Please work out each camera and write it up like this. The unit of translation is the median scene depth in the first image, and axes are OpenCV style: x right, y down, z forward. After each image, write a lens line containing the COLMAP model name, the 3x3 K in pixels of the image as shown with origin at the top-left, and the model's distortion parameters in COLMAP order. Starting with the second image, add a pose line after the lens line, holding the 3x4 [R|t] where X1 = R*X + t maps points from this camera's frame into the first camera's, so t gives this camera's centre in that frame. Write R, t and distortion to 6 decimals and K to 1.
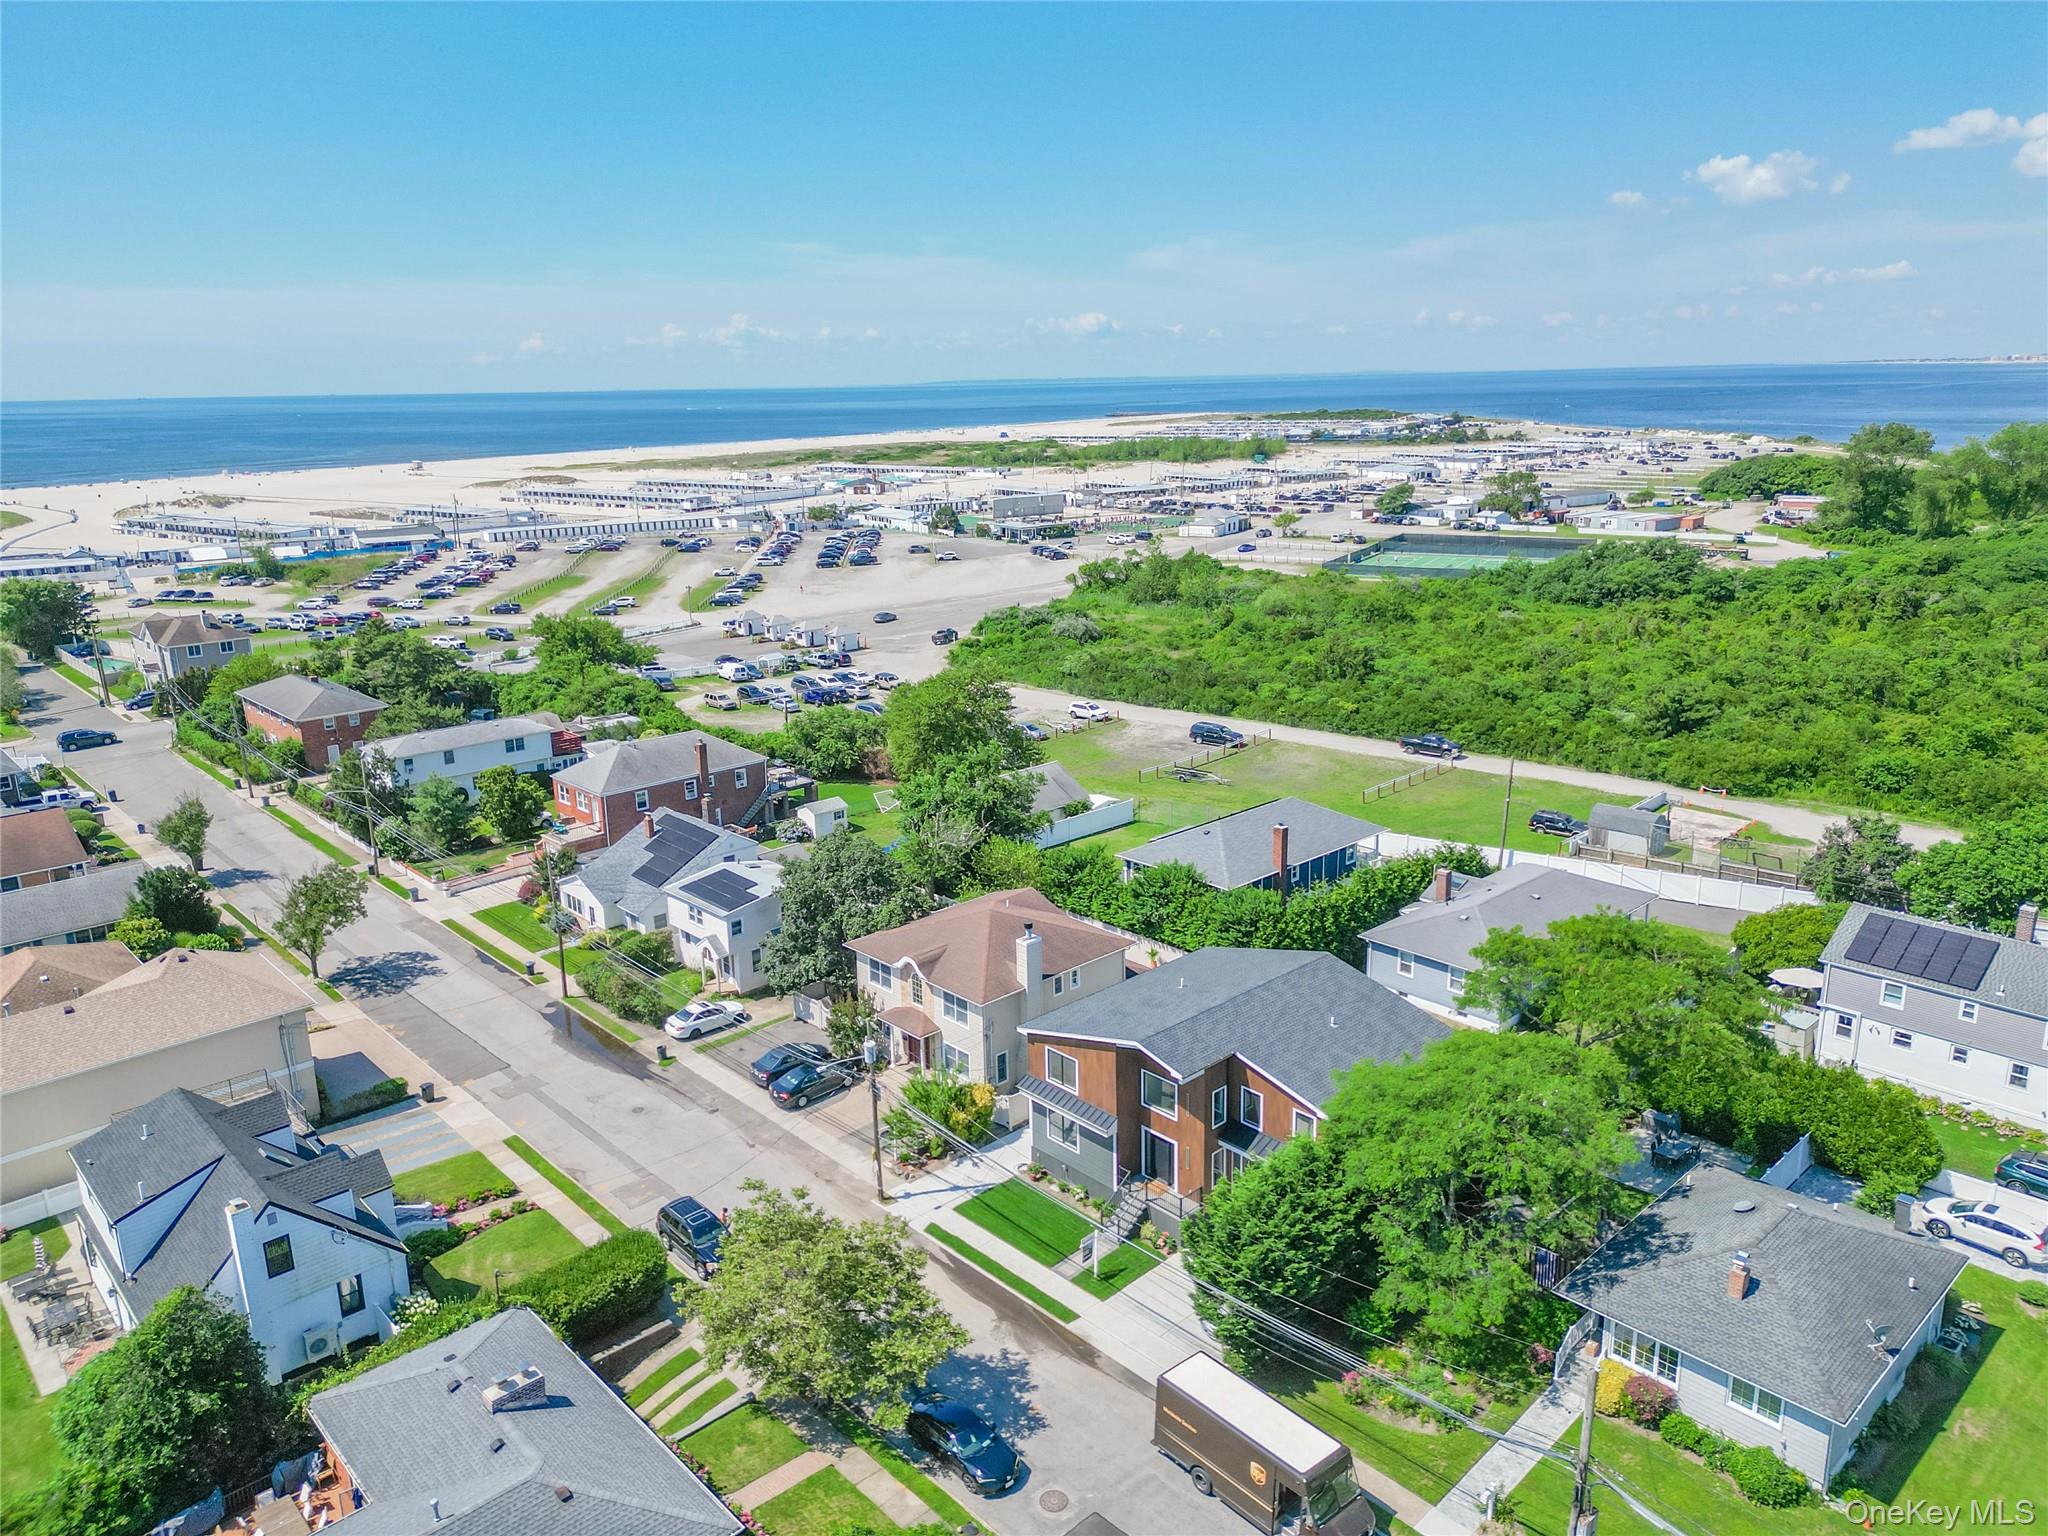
lens RADIAL K [[1428.2, 0, 1021.4], [0, 1428.2, 773.3], [0, 0, 1]] dist [0.068568, -0.063379]
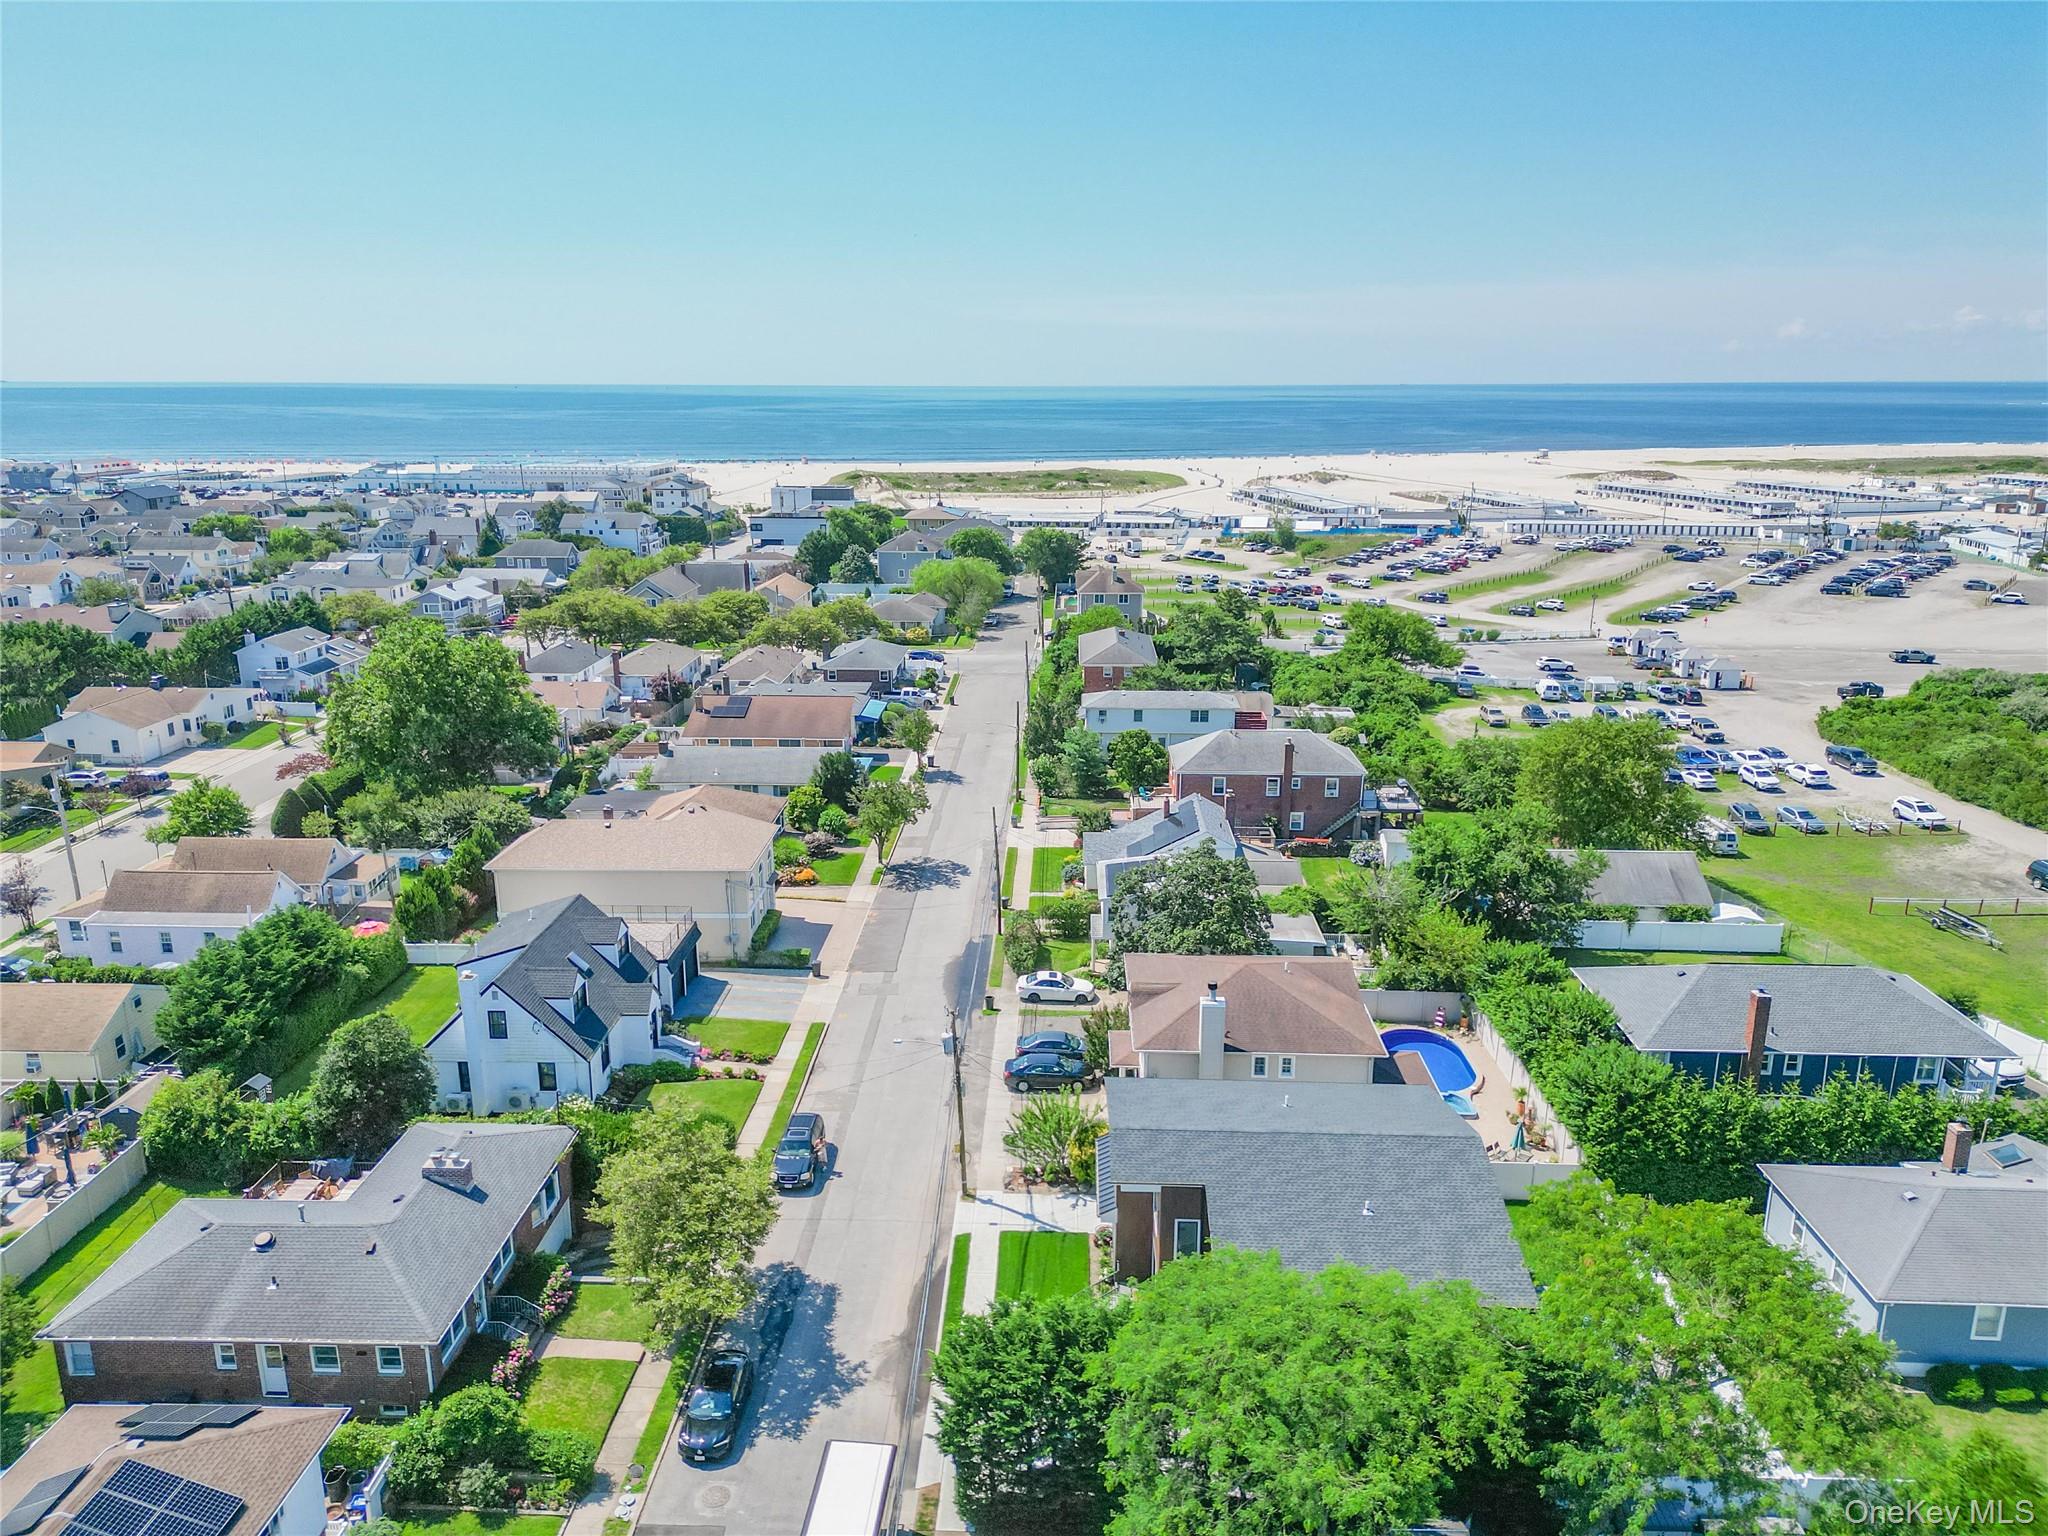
lens RADIAL K [[1428.2, 0, 1021.0], [0, 1428.2, 764.1], [0, 0, 1]] dist [0.068568, -0.063379]
pose [[0.708928, 0.201652, -0.675839, 0.293474], [-0.200898, 0.976294, 0.080565, -0.045670], [0.676063, 0.078660, 0.732633, 0.143155]]
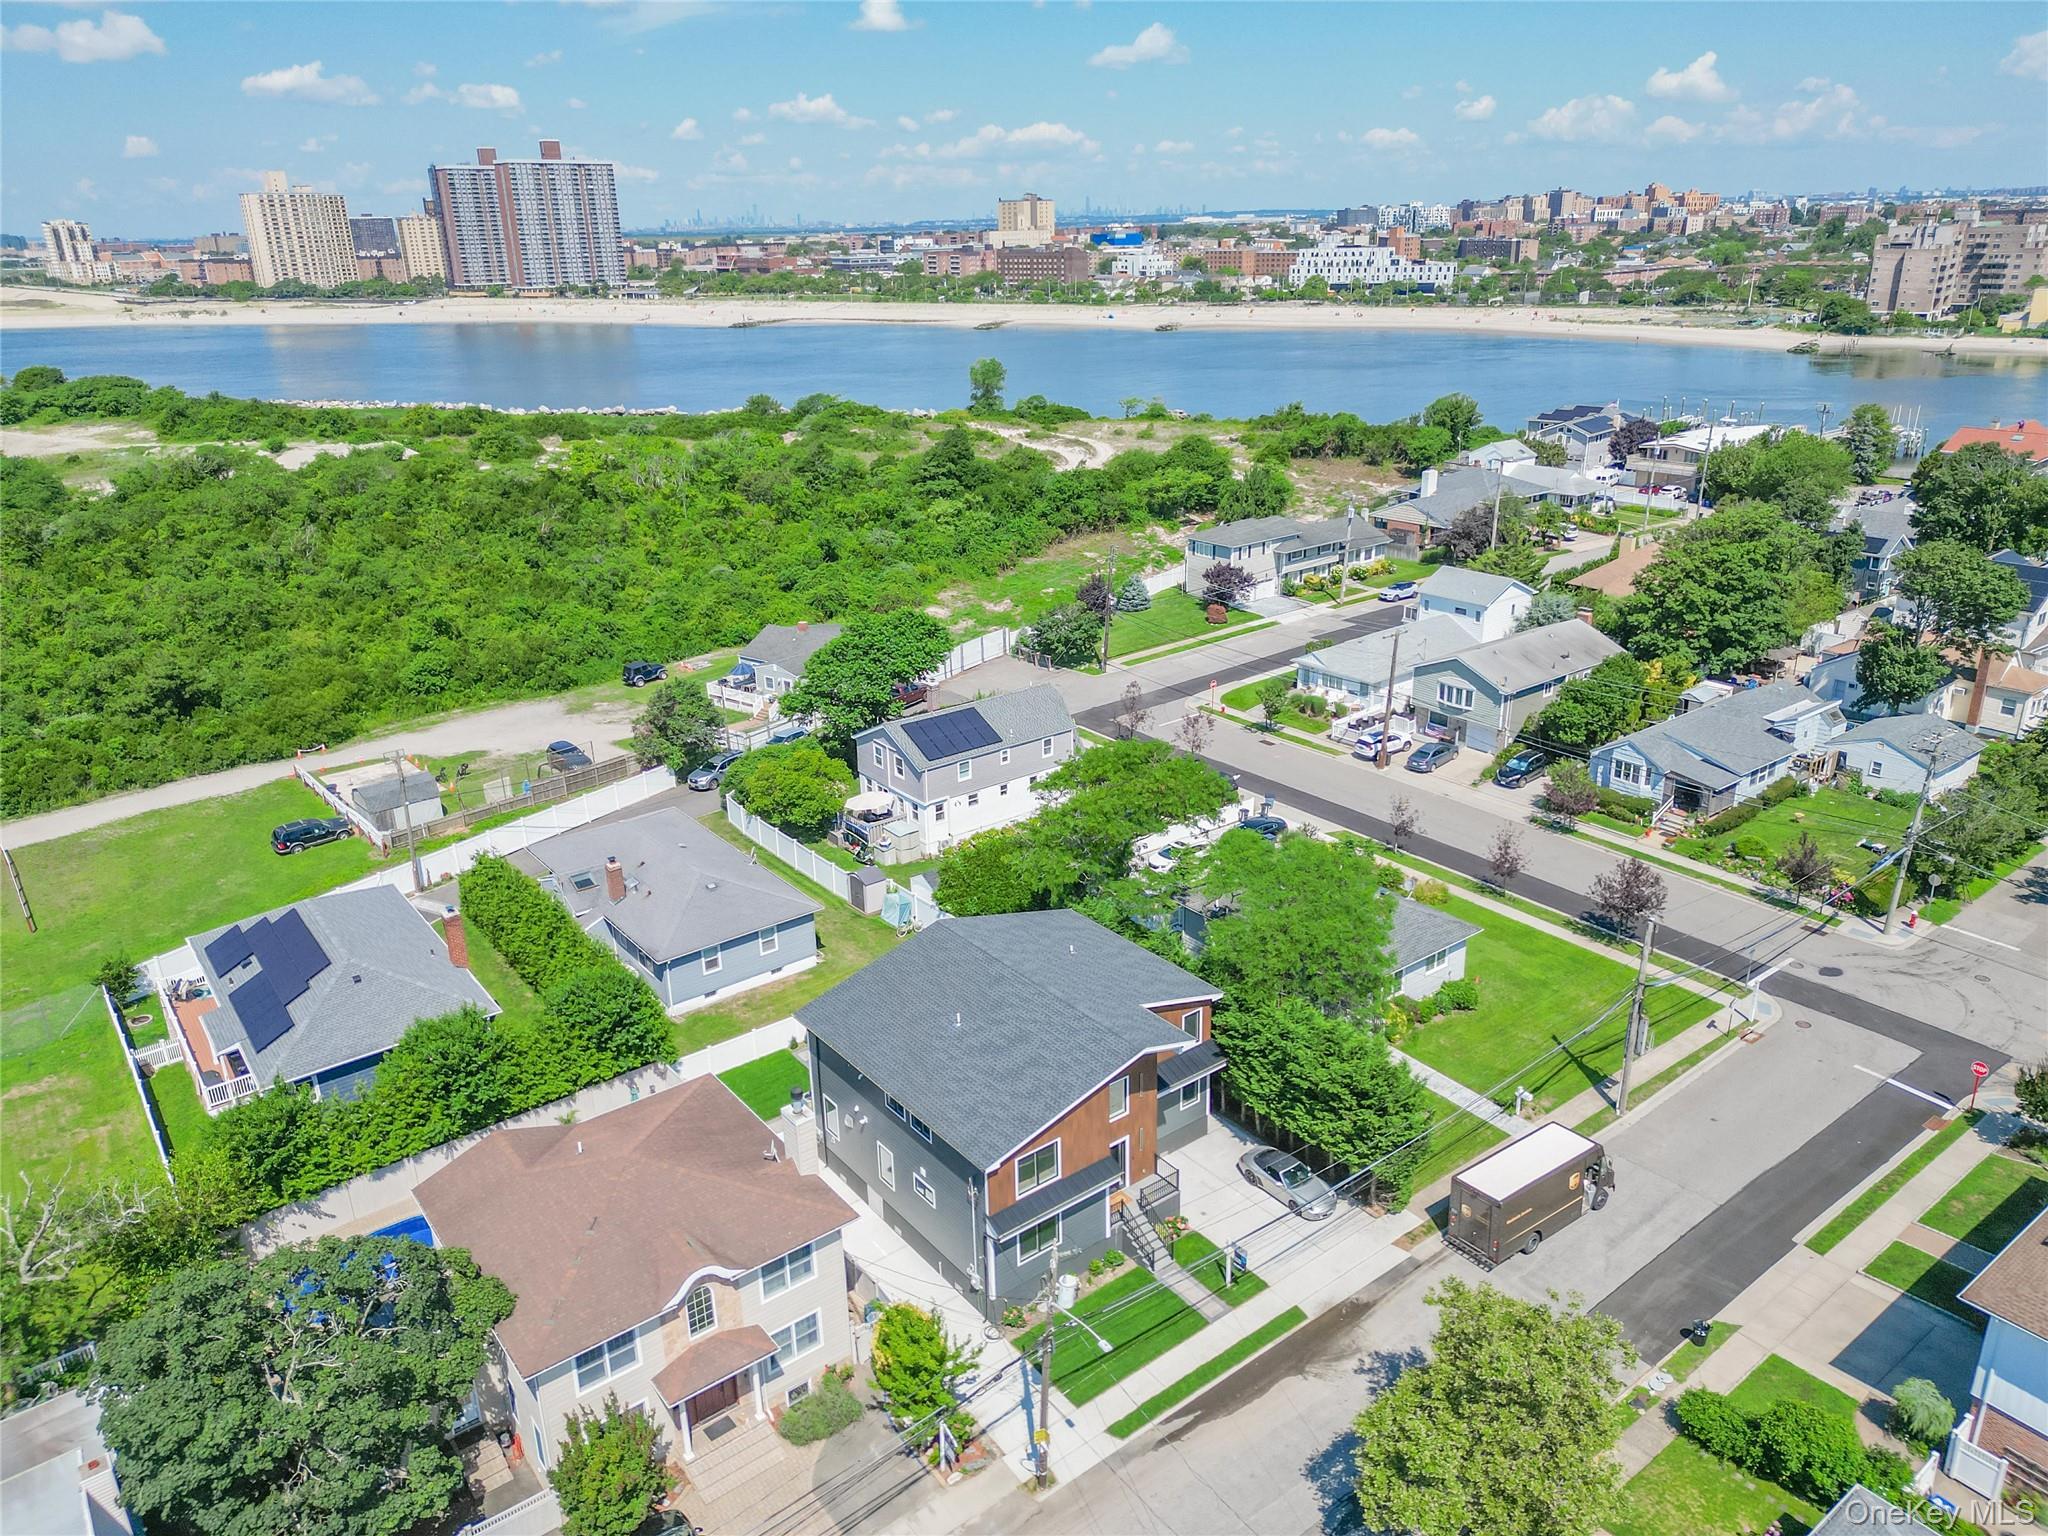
lens RADIAL K [[1428.2, 0, 1021.9], [0, 1428.2, 771.2], [0, 0, 1]] dist [0.068568, -0.063379]
pose [[0.095772, -0.338028, 0.936250, -0.341890], [0.284166, 0.910717, 0.299741, -0.125105], [-0.953980, 0.237344, 0.183277, 0.427102]]
